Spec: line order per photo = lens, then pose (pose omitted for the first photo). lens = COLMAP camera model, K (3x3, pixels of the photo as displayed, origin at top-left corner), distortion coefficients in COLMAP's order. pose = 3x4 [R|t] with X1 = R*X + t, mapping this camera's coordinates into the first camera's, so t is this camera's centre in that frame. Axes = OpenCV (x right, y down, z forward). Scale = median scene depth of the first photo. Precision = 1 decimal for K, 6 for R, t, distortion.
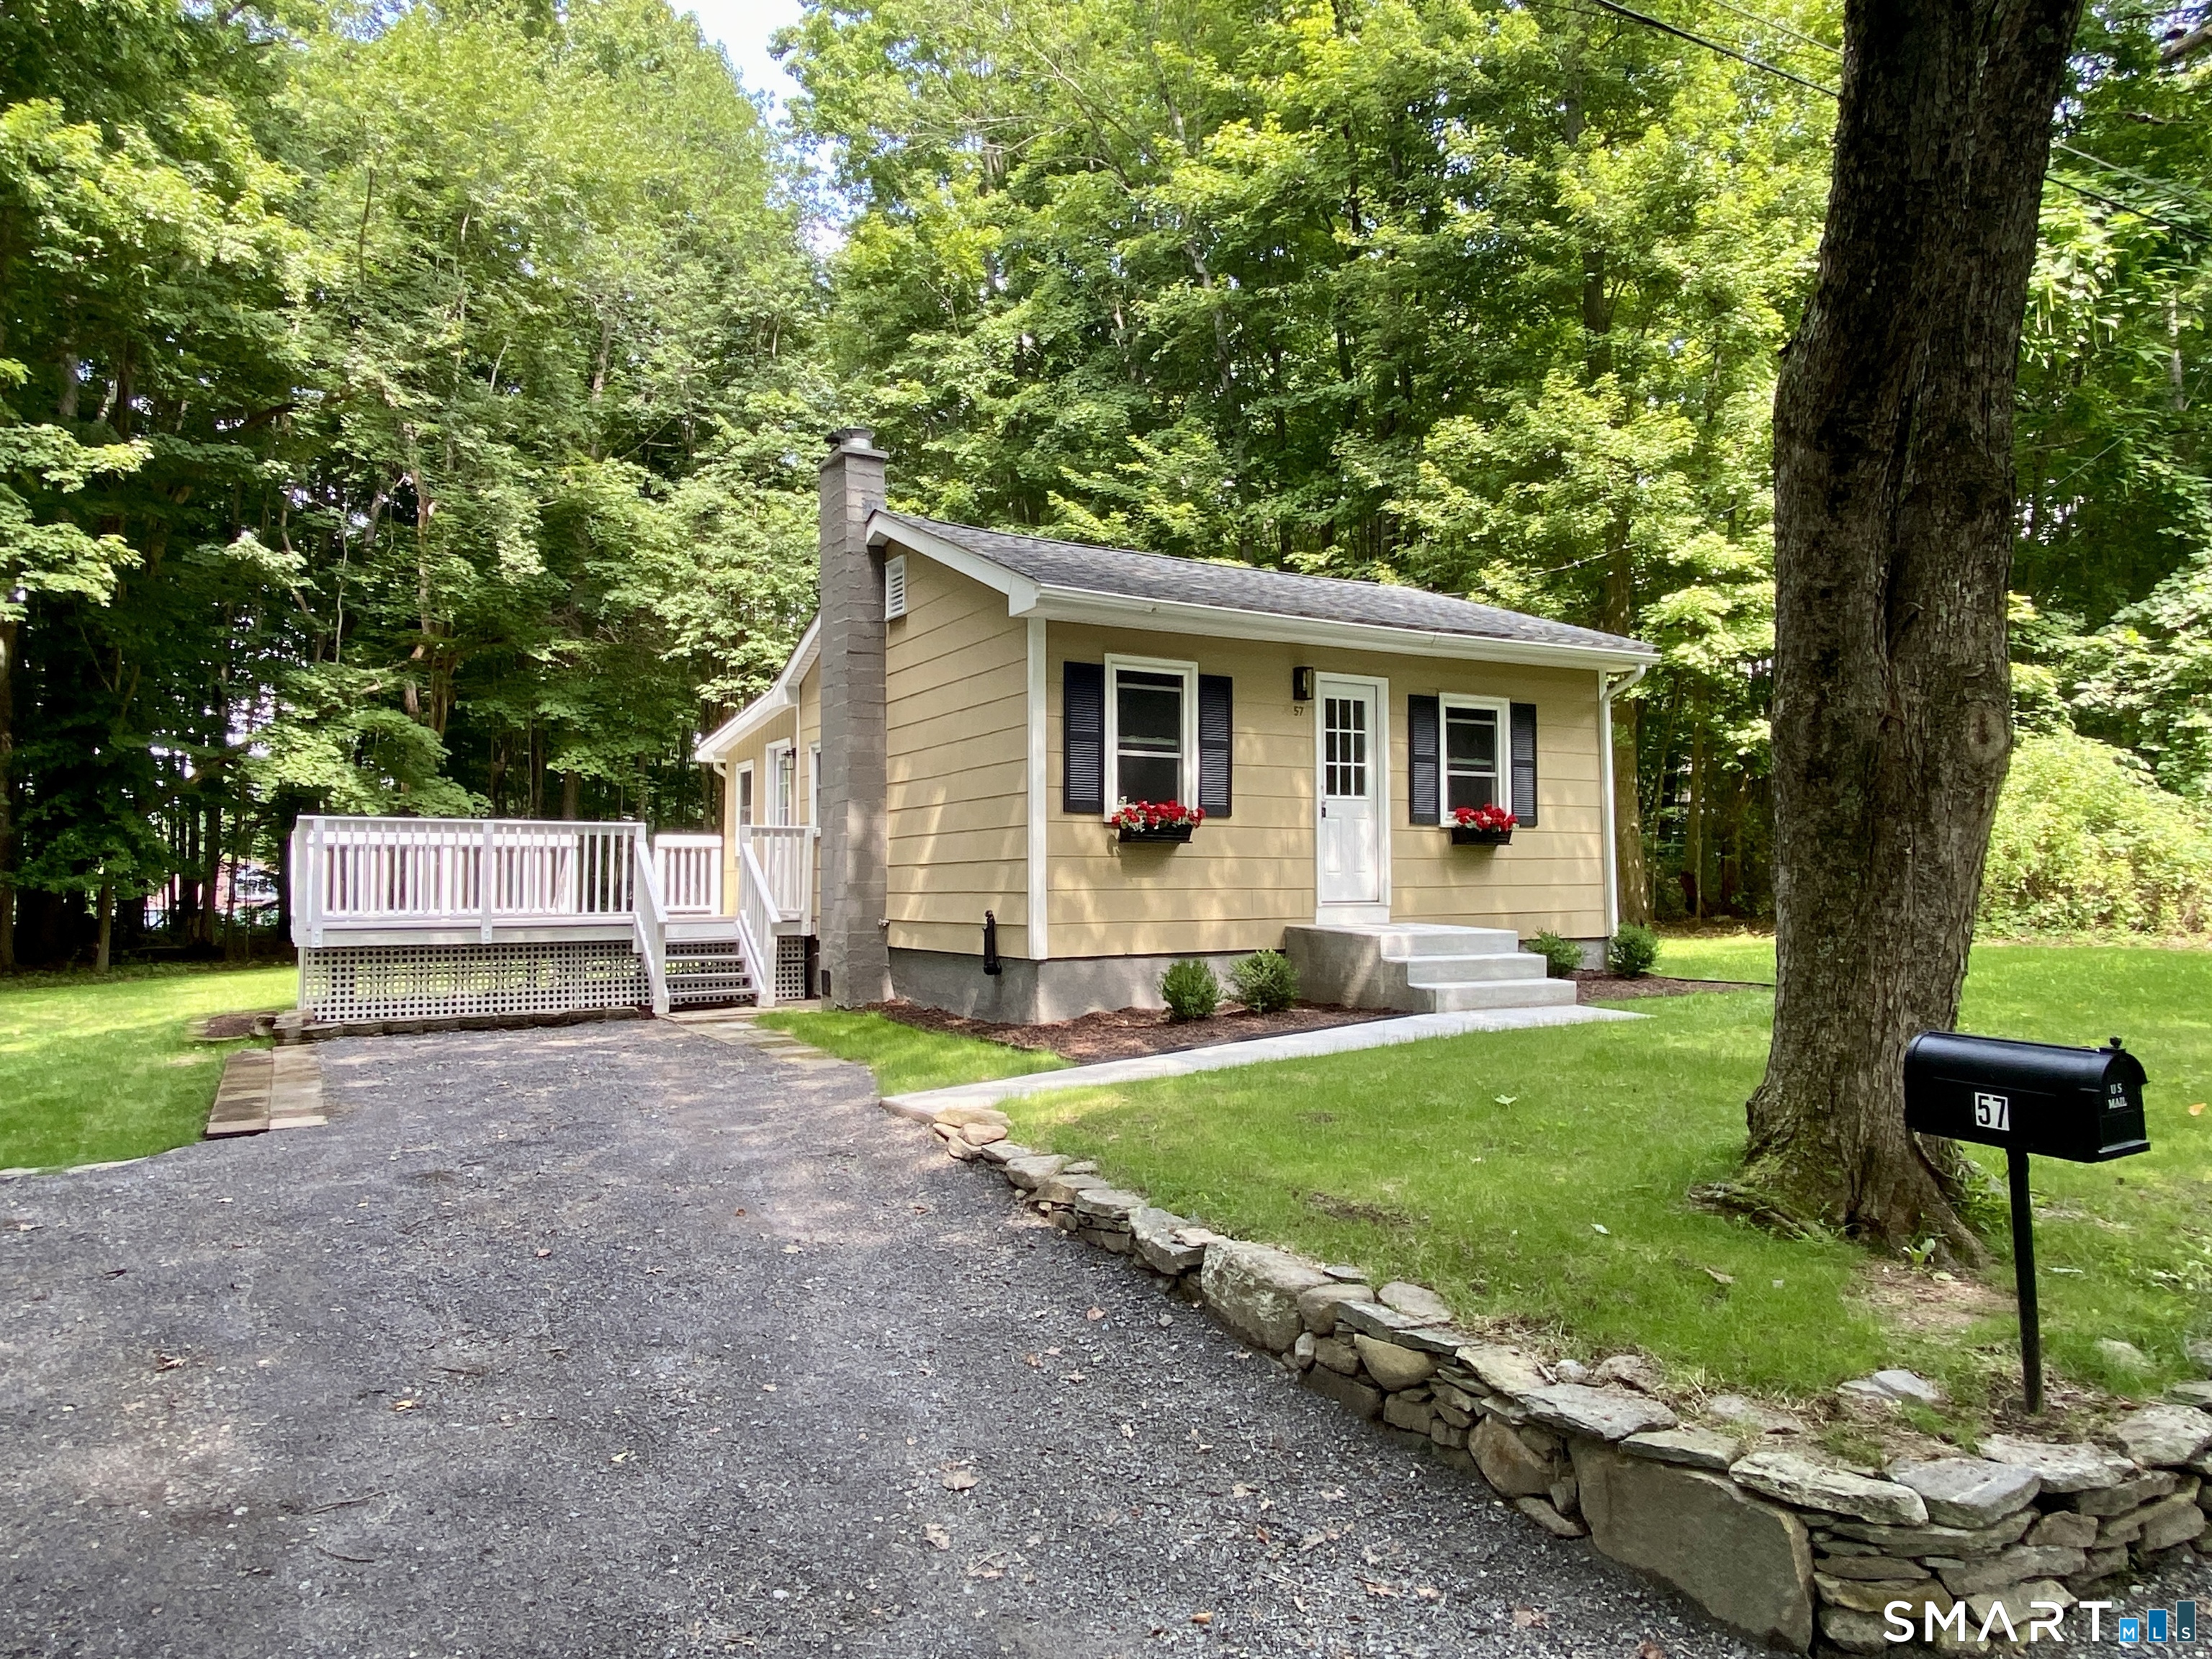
lens RADIAL K [[1412.1, 0, 1114.8], [0, 1412.1, 834.8], [0, 0, 1]] dist [0.014316, -0.007405]
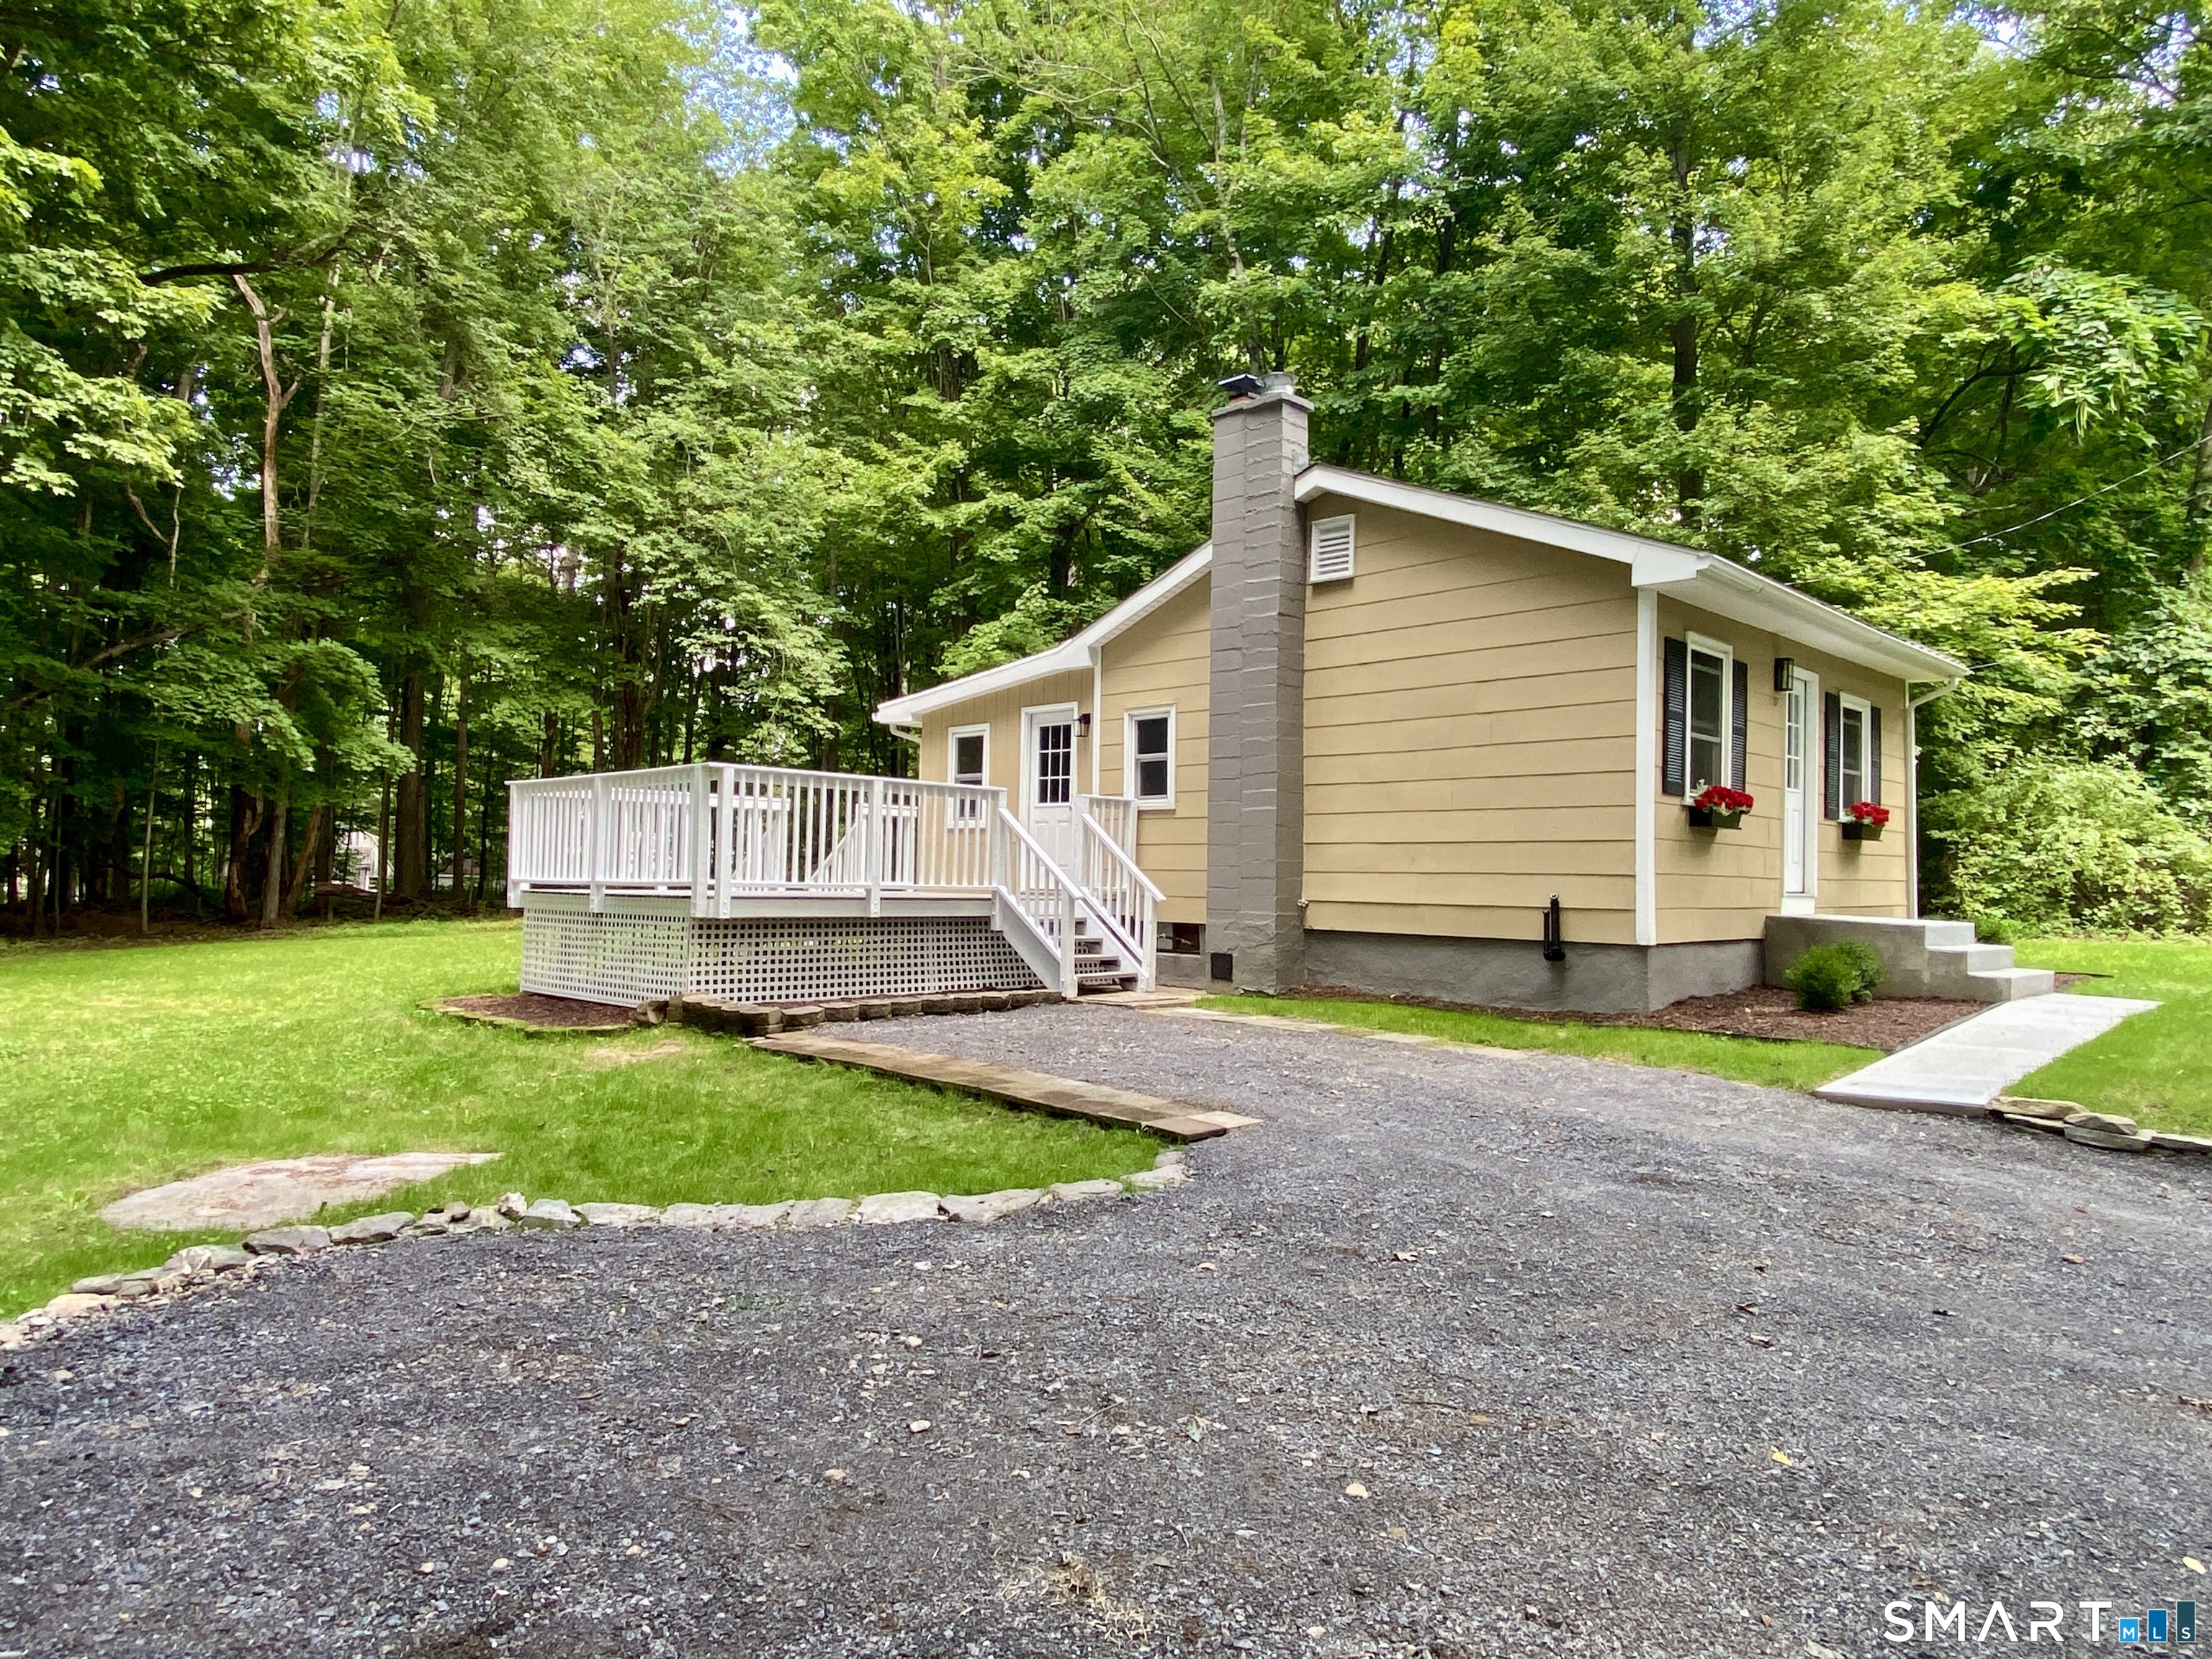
lens RADIAL K [[1412.1, 0, 1106.3], [0, 1412.1, 823.6], [0, 0, 1]] dist [0.014316, -0.007405]
pose [[0.965806, 0.033612, 0.257076, -0.399158], [-0.032913, 0.999434, -0.007023, 0.015014], [-0.257167, -0.001678, 0.966366, 0.096540]]
